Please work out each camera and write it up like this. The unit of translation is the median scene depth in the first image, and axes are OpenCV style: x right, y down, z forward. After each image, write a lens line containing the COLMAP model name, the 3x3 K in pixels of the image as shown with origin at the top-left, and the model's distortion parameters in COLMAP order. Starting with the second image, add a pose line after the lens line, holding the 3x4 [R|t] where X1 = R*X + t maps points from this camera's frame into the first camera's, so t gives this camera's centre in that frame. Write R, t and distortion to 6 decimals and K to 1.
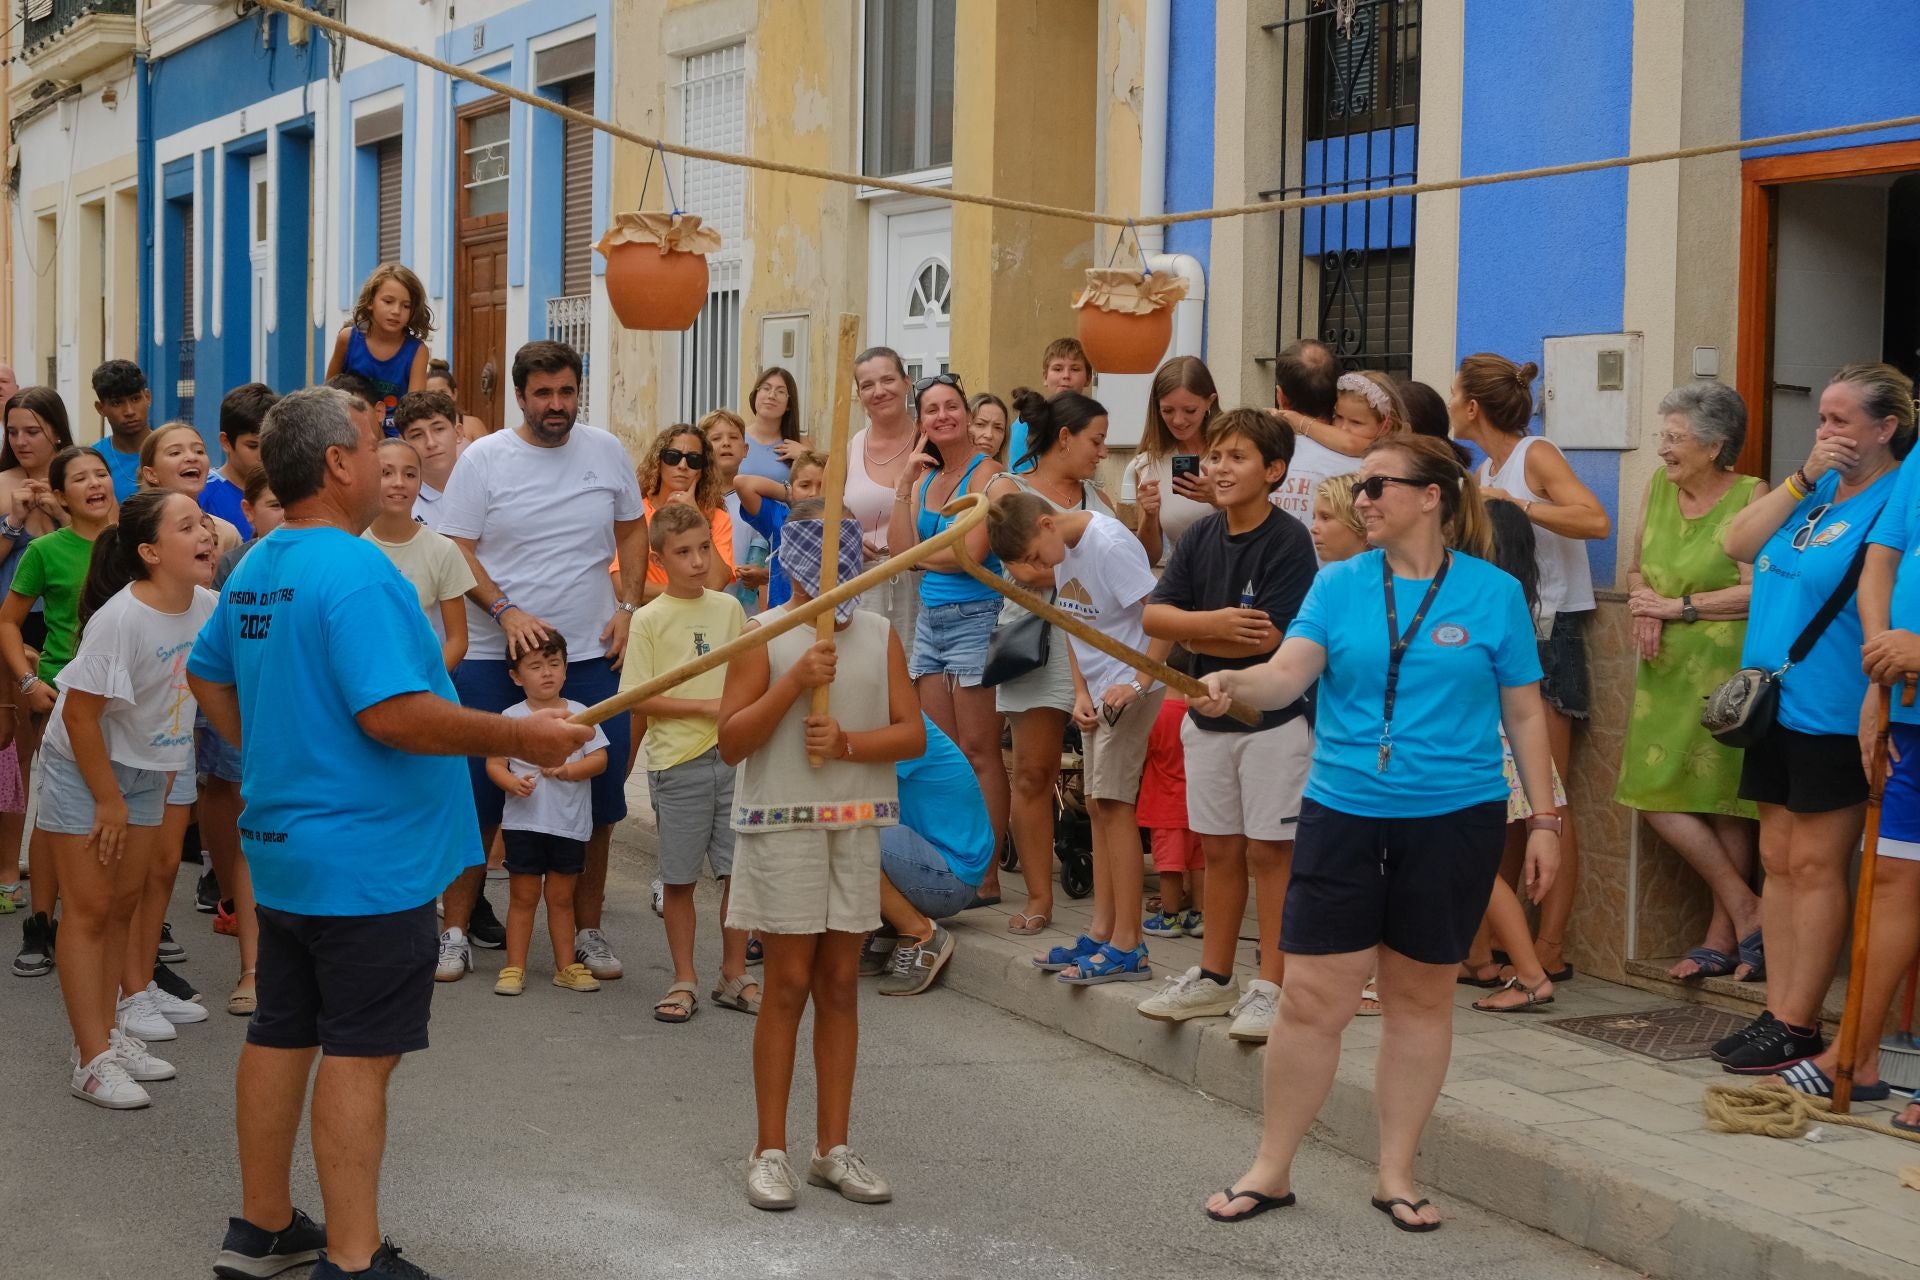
lens RADIAL K [[3134.1, 0, 966.1], [0, 3134.1, 636.6], [0, 0, 1]] dist [0.021256, 0.016497]
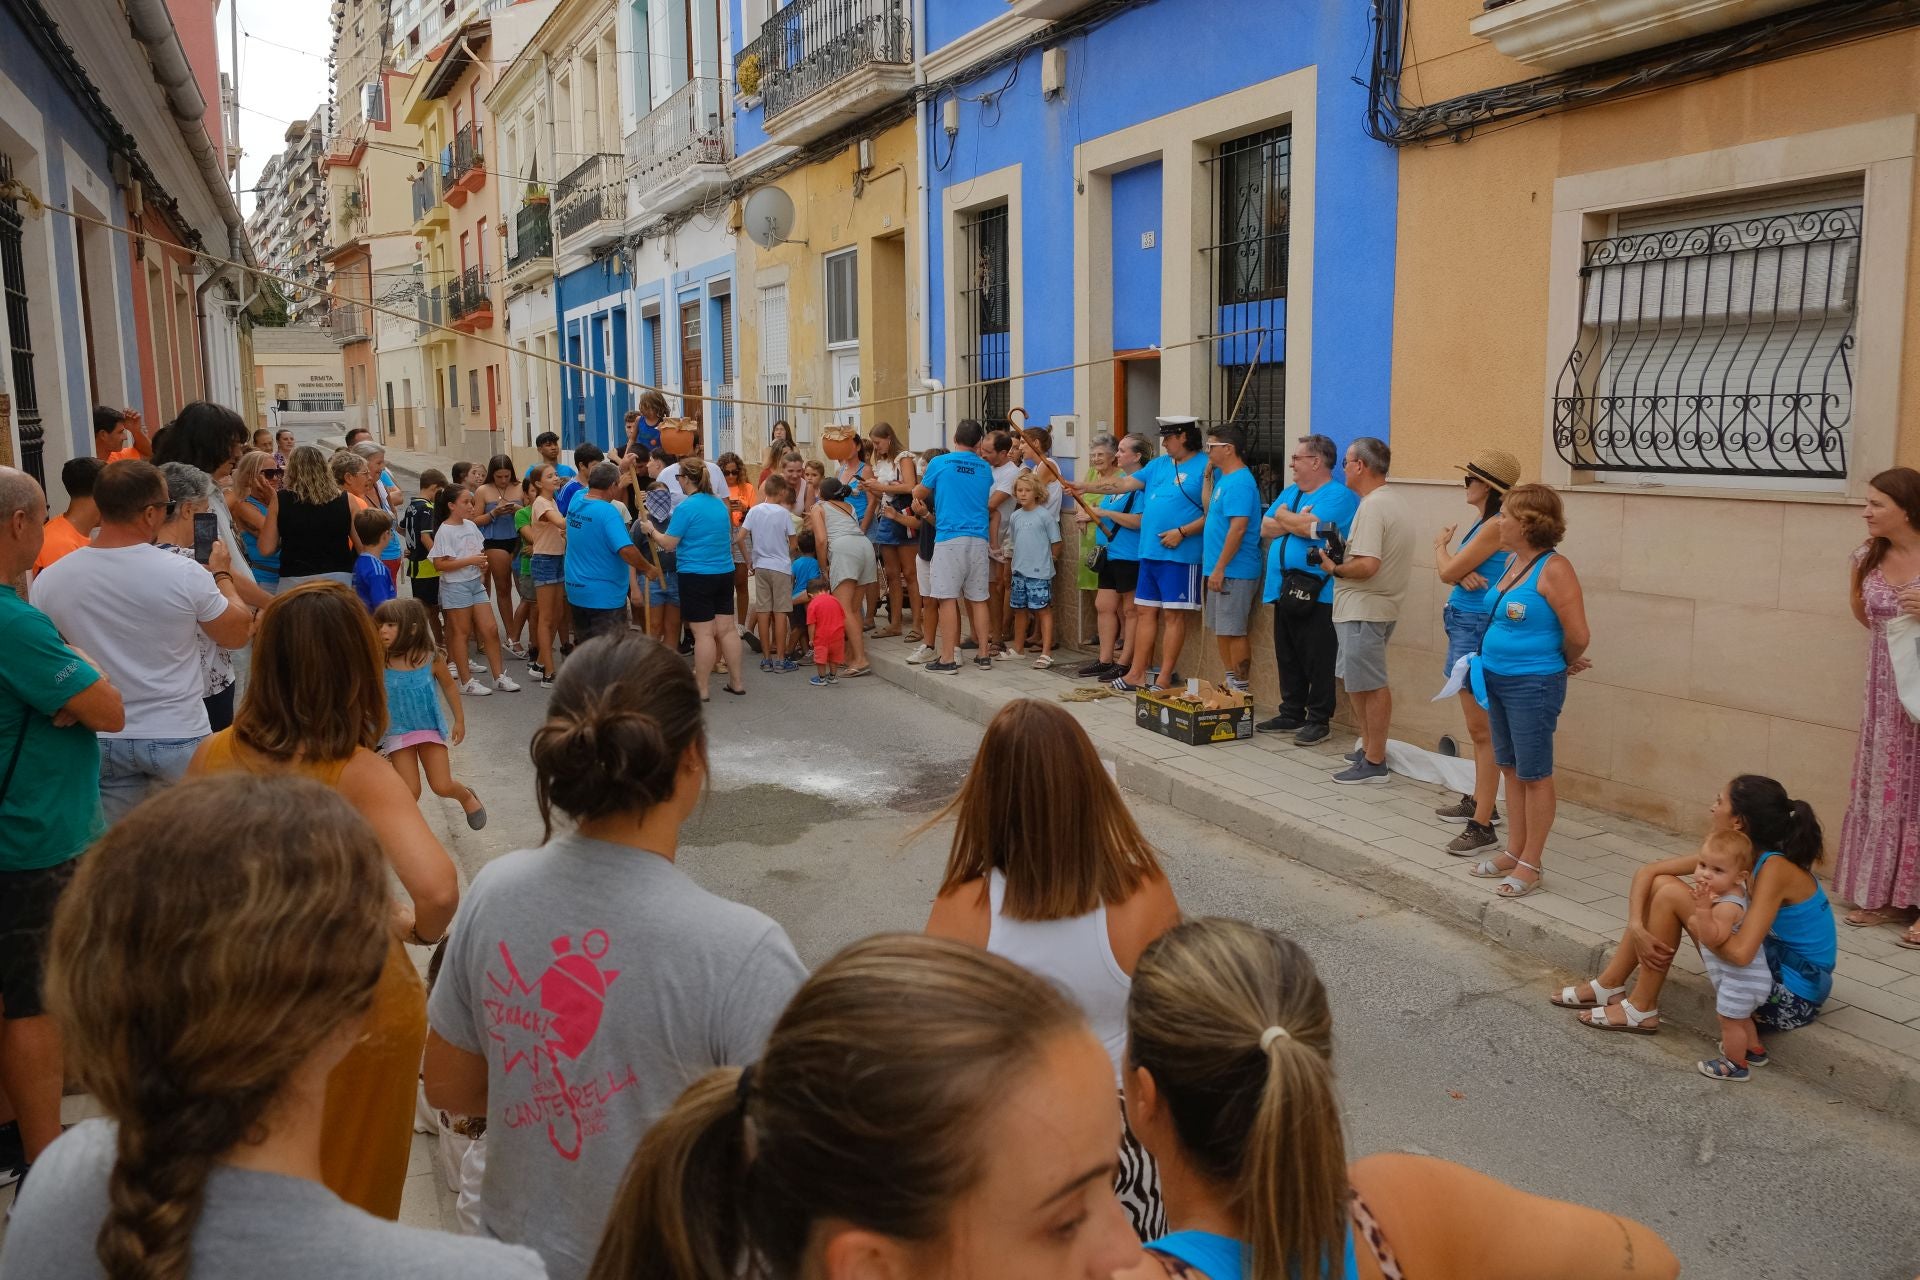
lens RADIAL K [[1391.1, 0, 941.5], [0, 1391.1, 632.3], [0, 0, 1]] dist [-0.036429, -0.003732]
pose [[0.999513, -0.030707, -0.005565, 0.068988], [0.031091, 0.995203, 0.092755, -0.017681], [0.002691, -0.092883, 0.995673, -0.163456]]
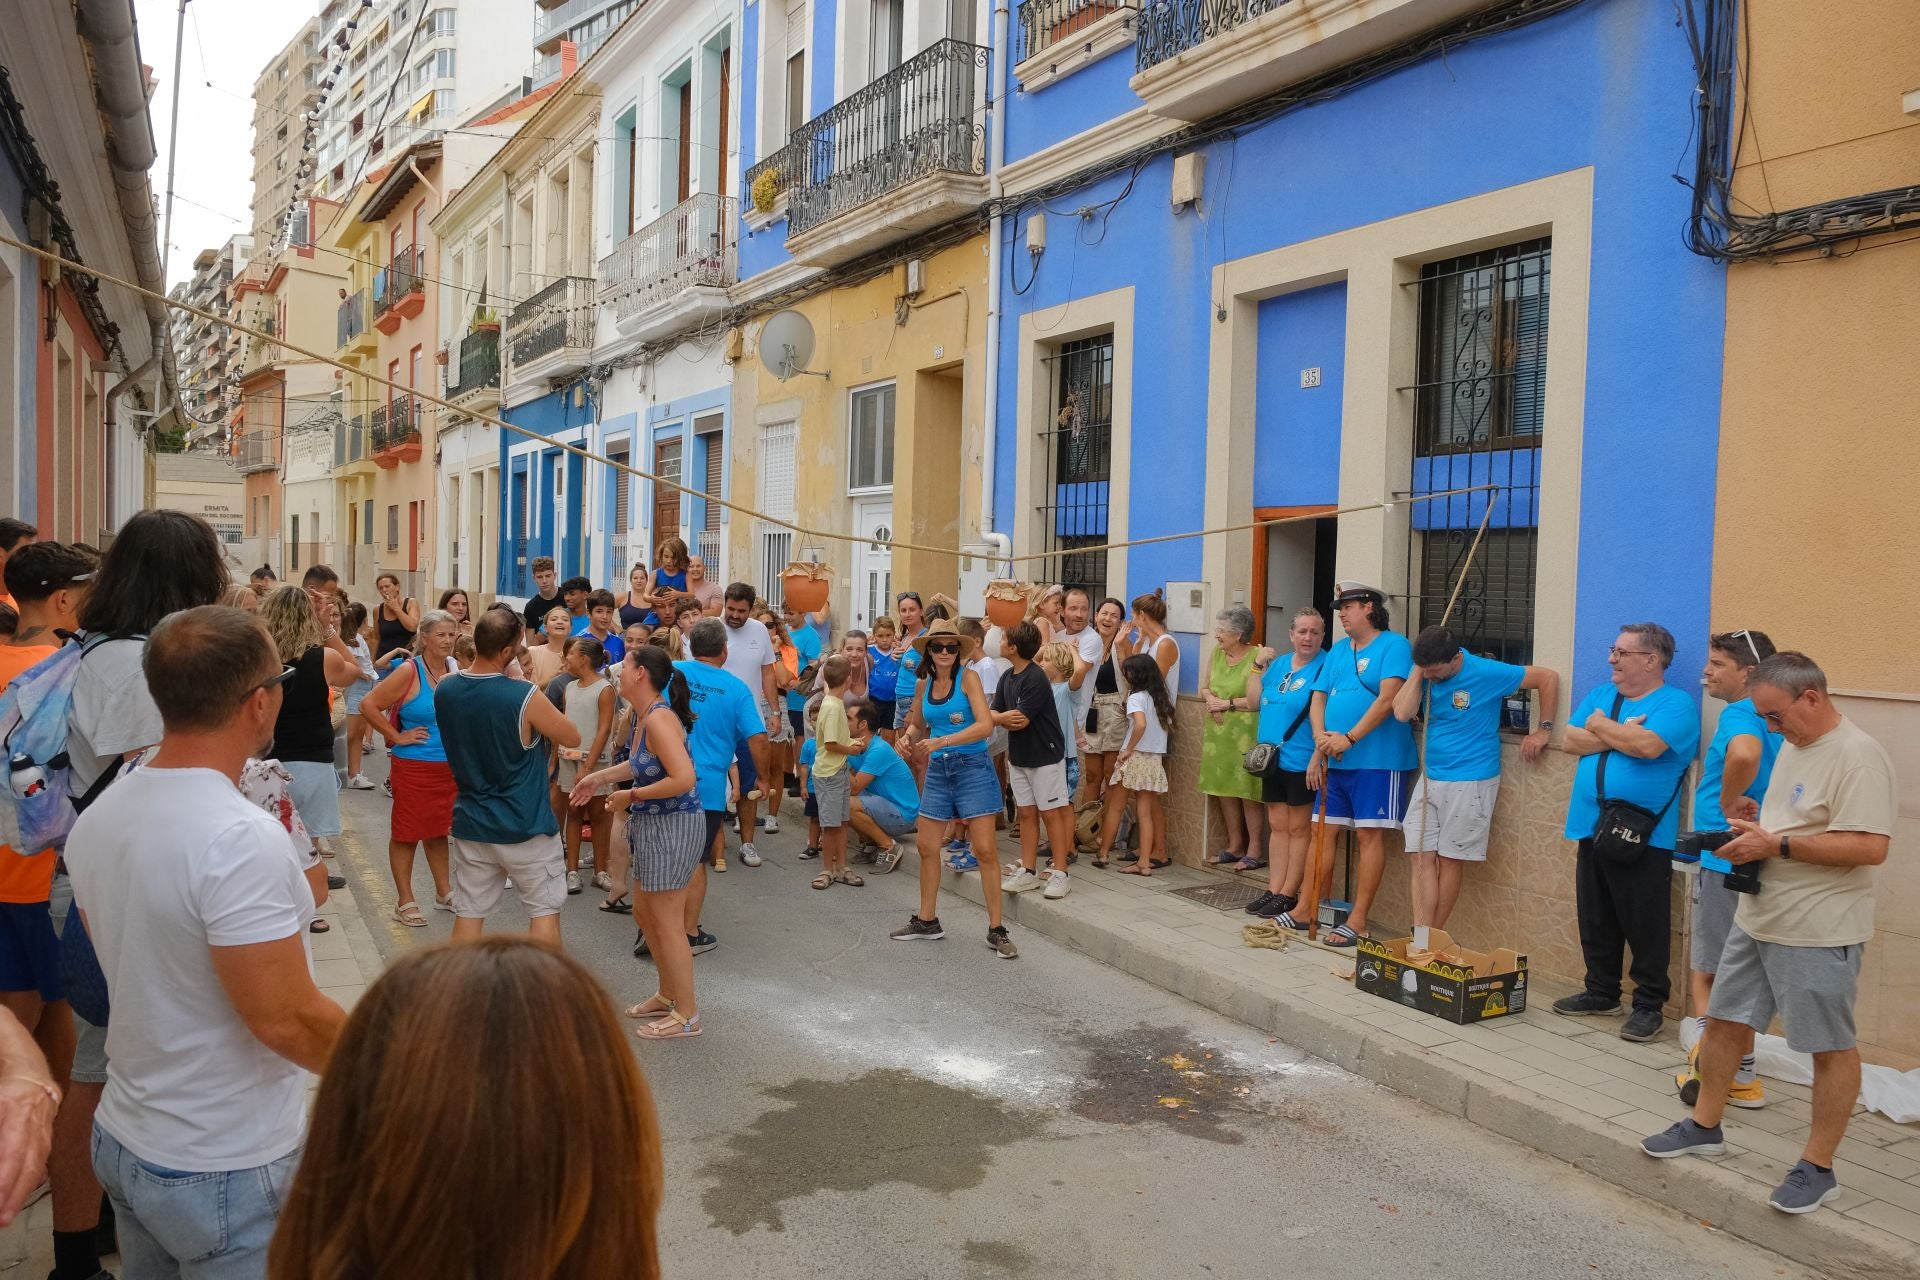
lens RADIAL K [[1448.1, 0, 960.0], [0, 1448.1, 640.0], [0, 0, 1]] dist [-0.034707, 0.006121]
pose [[0.998148, 0.006600, 0.060468, -0.020407], [-0.005565, 0.999836, -0.017261, -0.026095], [-0.060572, 0.016893, 0.998021, -0.023728]]
